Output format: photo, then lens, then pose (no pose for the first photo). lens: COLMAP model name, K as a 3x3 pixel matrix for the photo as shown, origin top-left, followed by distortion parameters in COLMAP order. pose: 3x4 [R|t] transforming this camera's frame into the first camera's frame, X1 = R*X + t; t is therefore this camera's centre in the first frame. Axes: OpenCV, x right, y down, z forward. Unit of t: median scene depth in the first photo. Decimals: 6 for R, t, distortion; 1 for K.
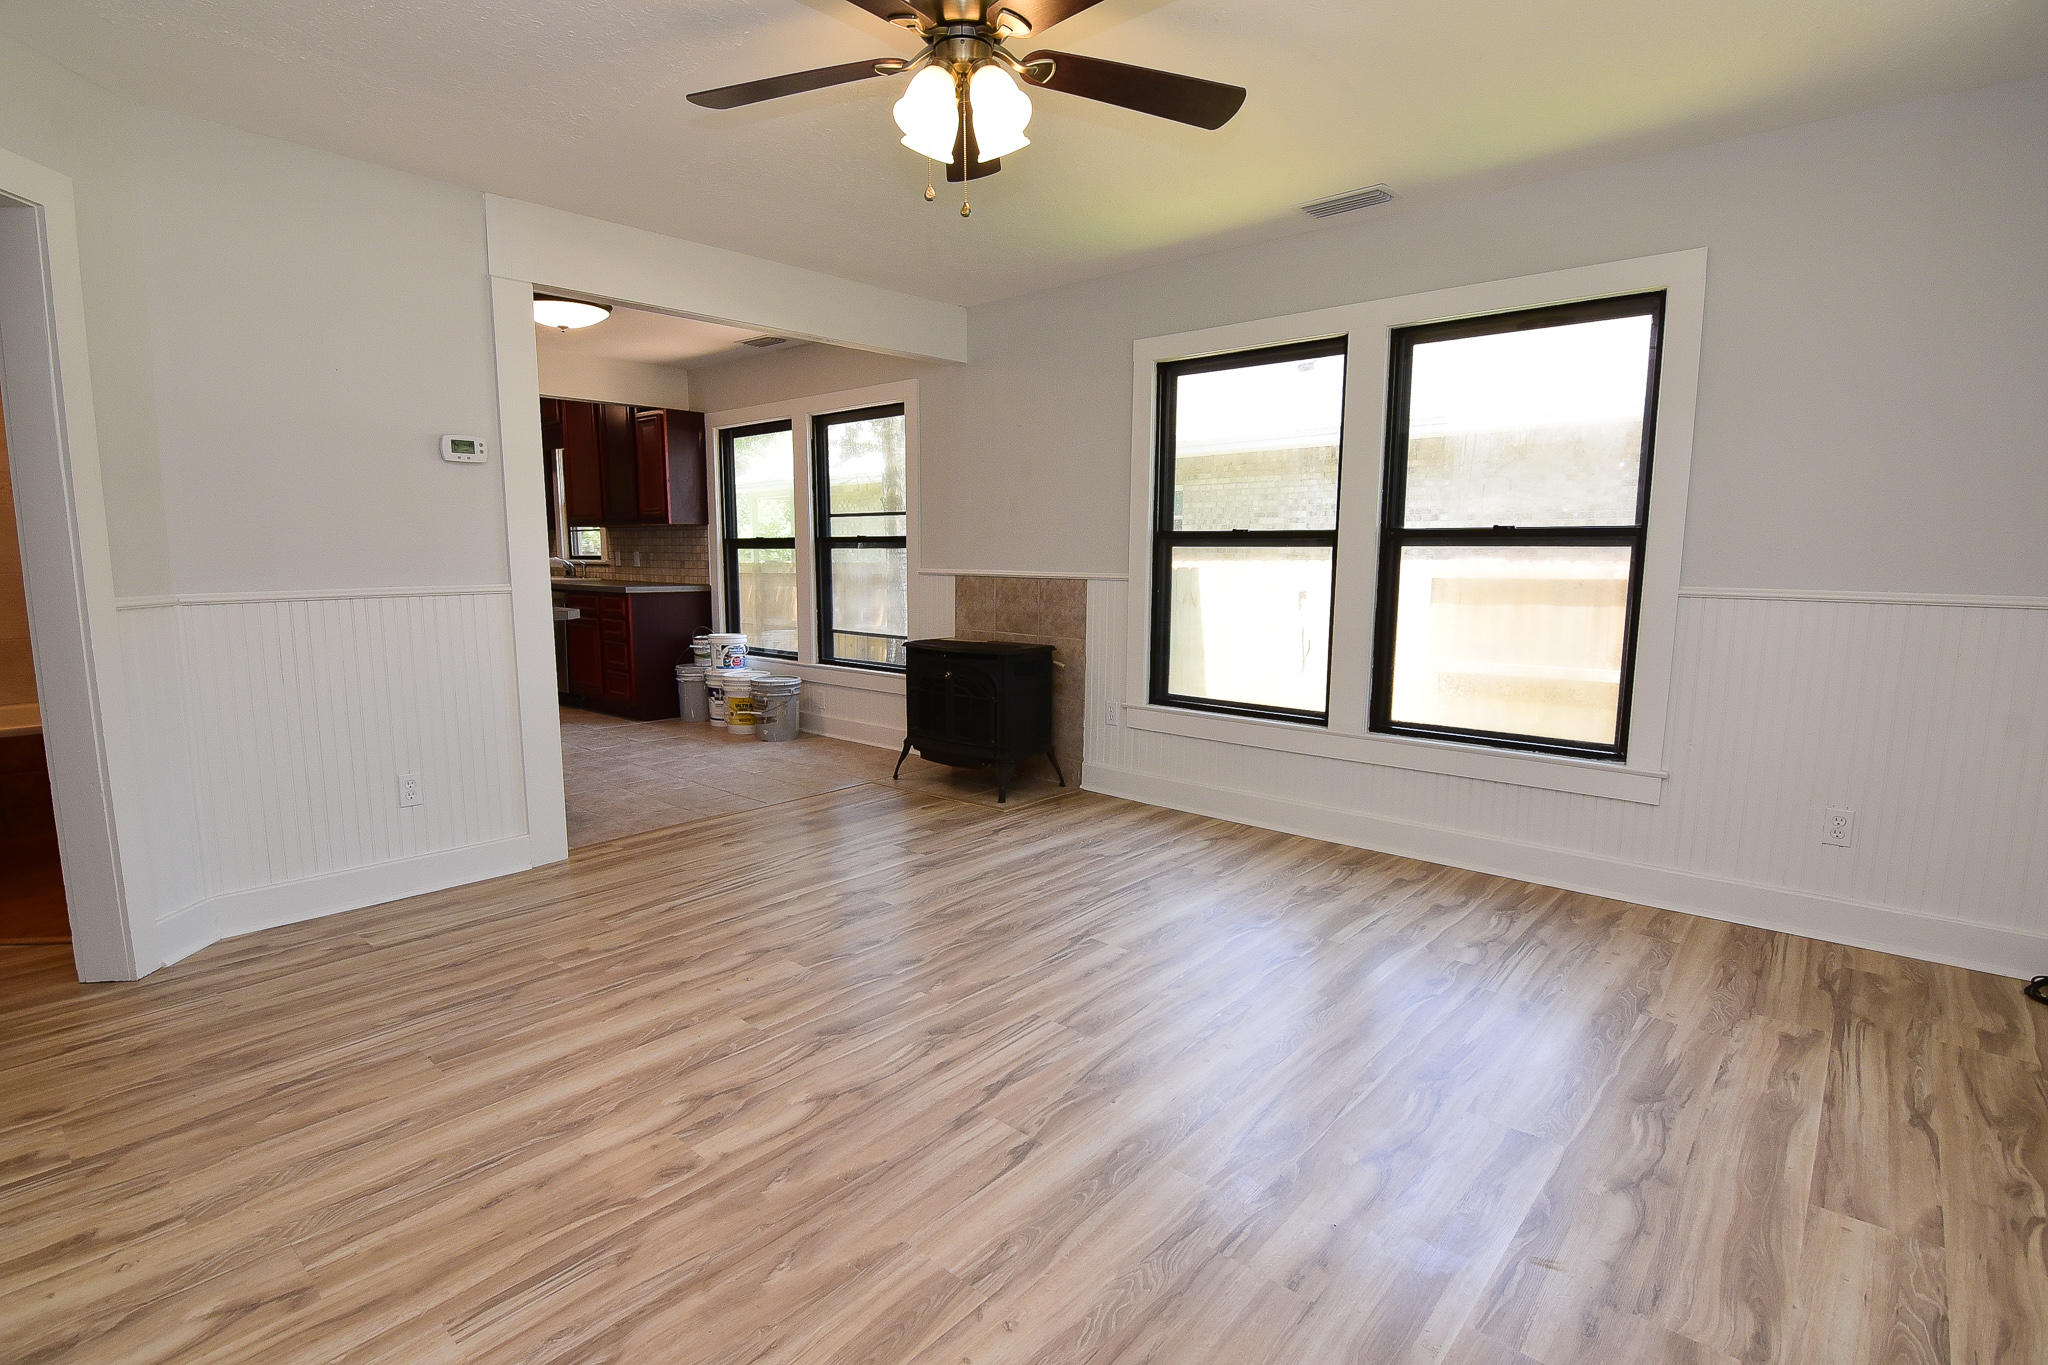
lens RADIAL K [[986.3, 0, 1024.0], [0, 986.3, 682.5], [0, 0, 1]] dist [-0.001226, -0.015640]
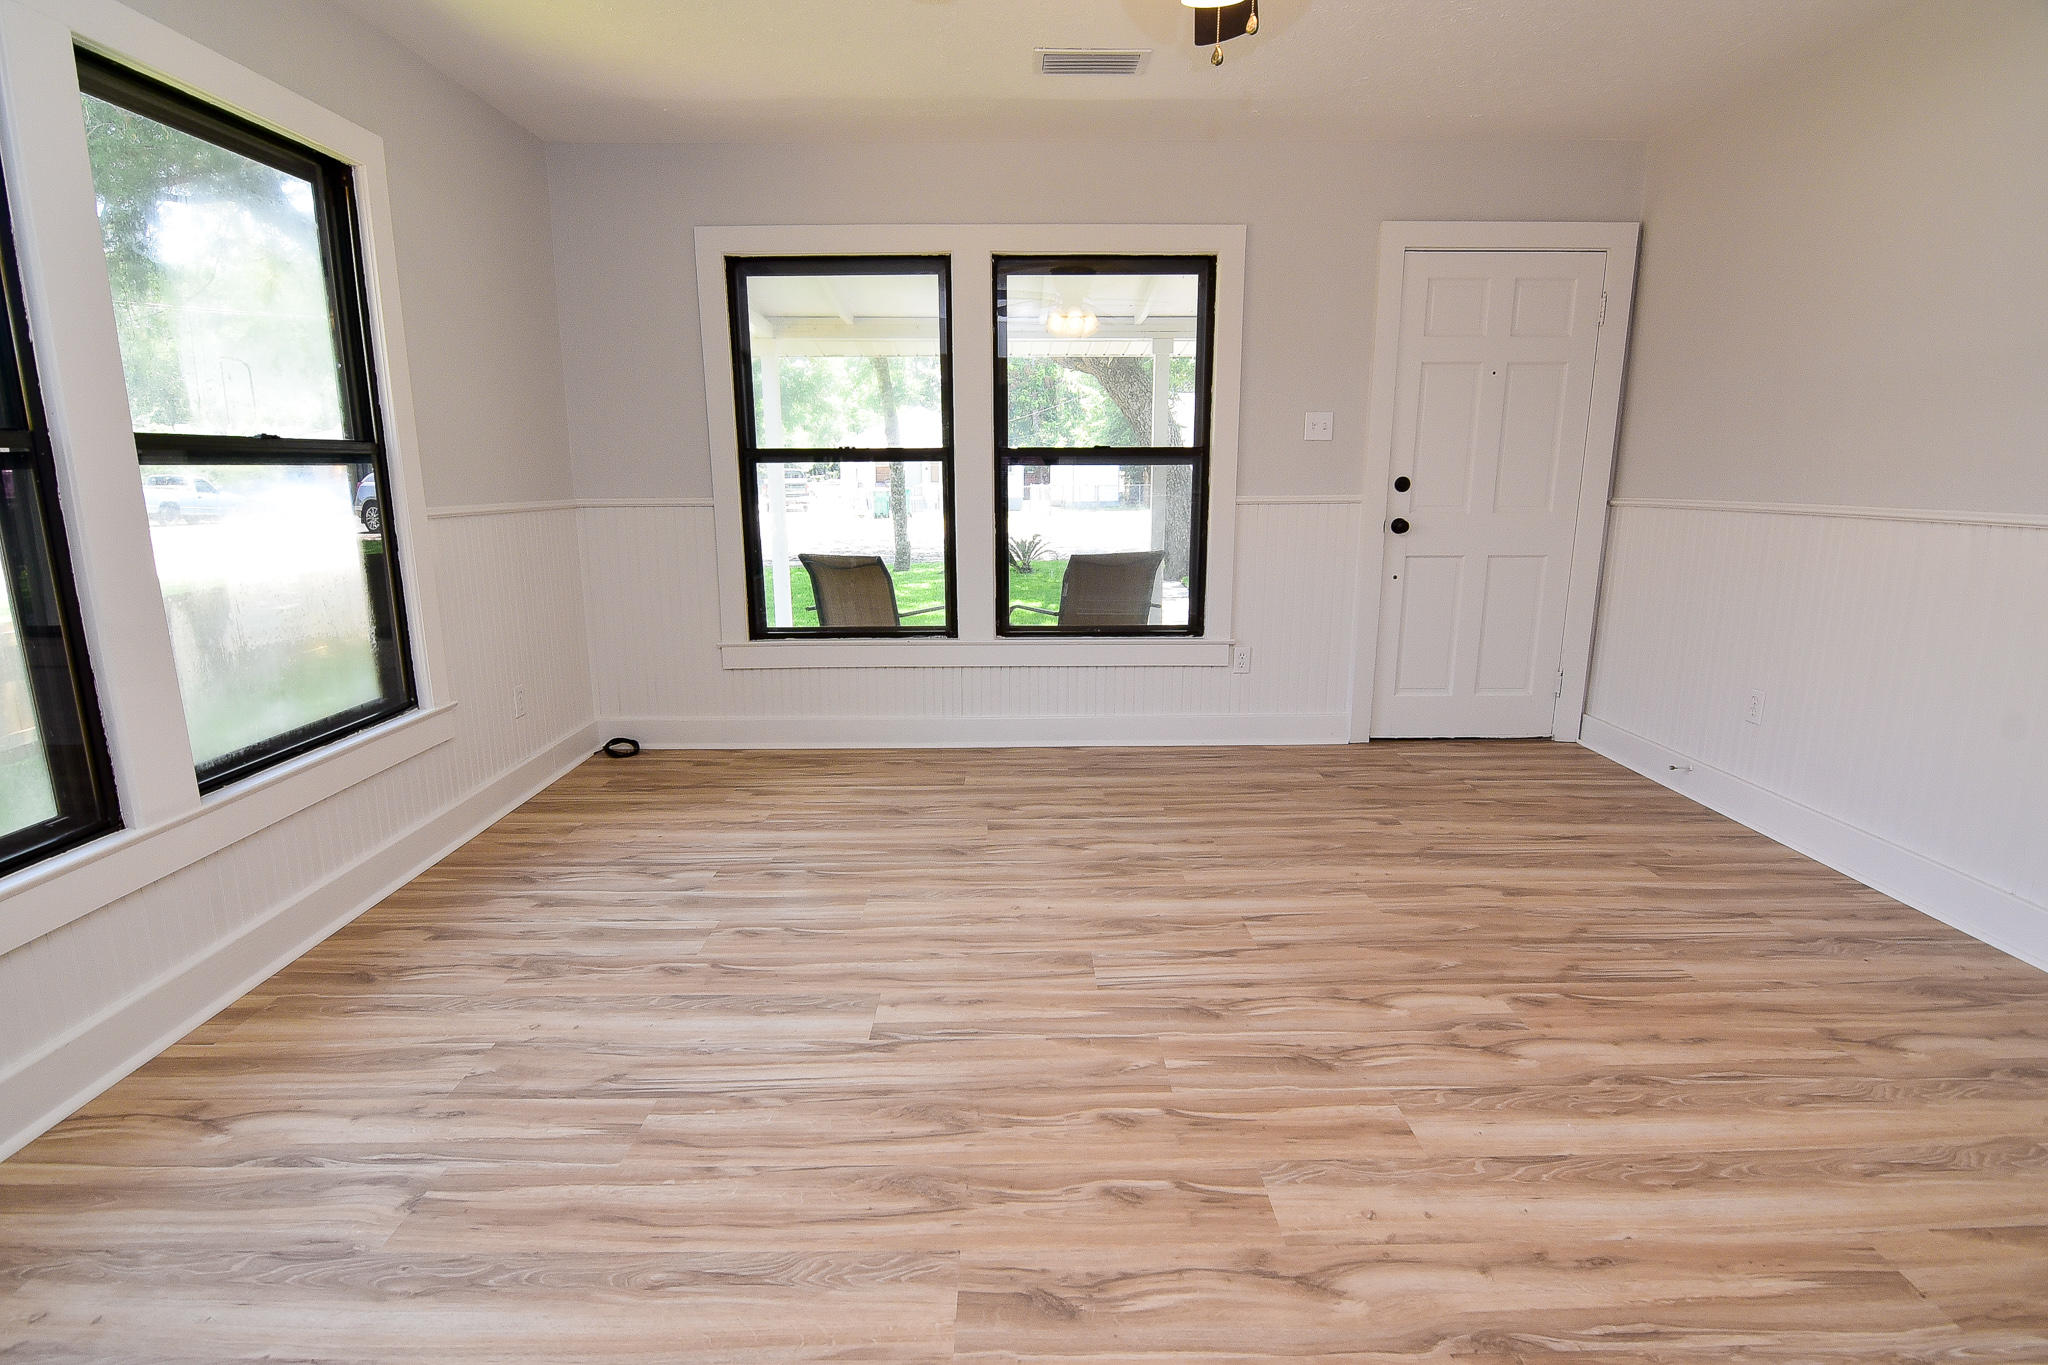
lens RADIAL K [[986.3, 0, 1024.0], [0, 986.3, 682.5], [0, 0, 1]] dist [-0.001226, -0.015640]
pose [[-0.664241, -0.155150, 0.731241, -0.592828], [0.103150, 0.949842, 0.295230, -0.212924], [-0.740368, 0.271531, -0.614920, 1.626560]]
